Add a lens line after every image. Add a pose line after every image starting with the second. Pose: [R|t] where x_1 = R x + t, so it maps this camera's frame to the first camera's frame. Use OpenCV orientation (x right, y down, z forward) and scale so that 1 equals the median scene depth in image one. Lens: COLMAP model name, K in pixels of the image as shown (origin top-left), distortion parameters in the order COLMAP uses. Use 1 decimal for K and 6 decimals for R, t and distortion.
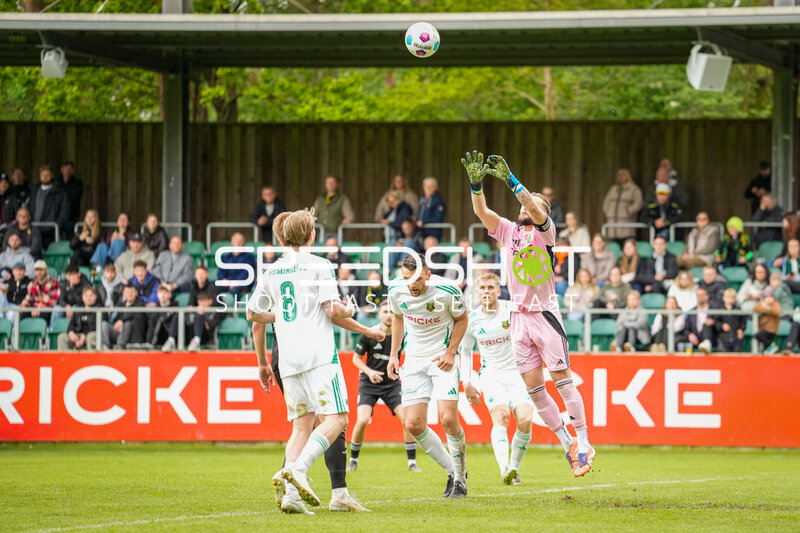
lens RADIAL K [[4303.5, 0, 442.7], [0, 4303.5, 312.8], [0, 0, 1]] dist [0.175148, 0.000000]
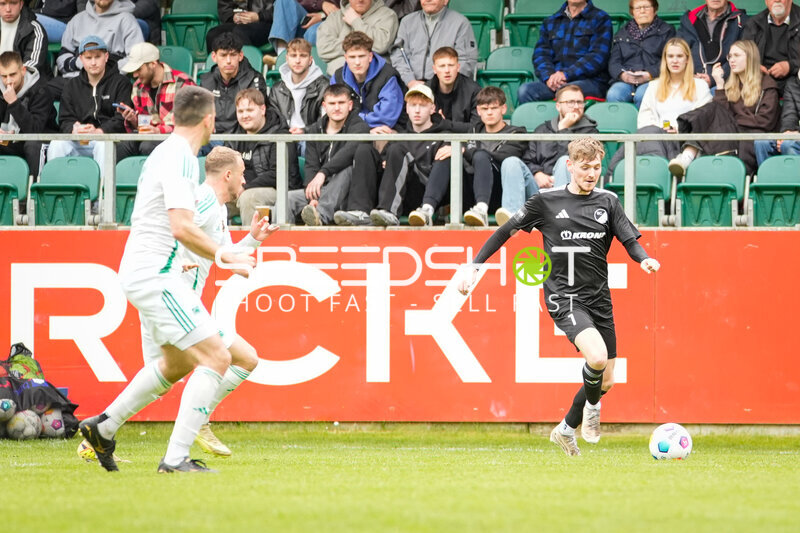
lens RADIAL K [[5521.4, 0, 402.8], [0, 5521.4, 265.4], [0, 0, 1]] dist [1.202109, 0.000000]
pose [[0.993036, 0.000276, -0.117814, 0.003500], [0.001855, 0.999837, 0.017980, 0.002334], [0.117800, -0.018074, 0.992873, 0.413444]]
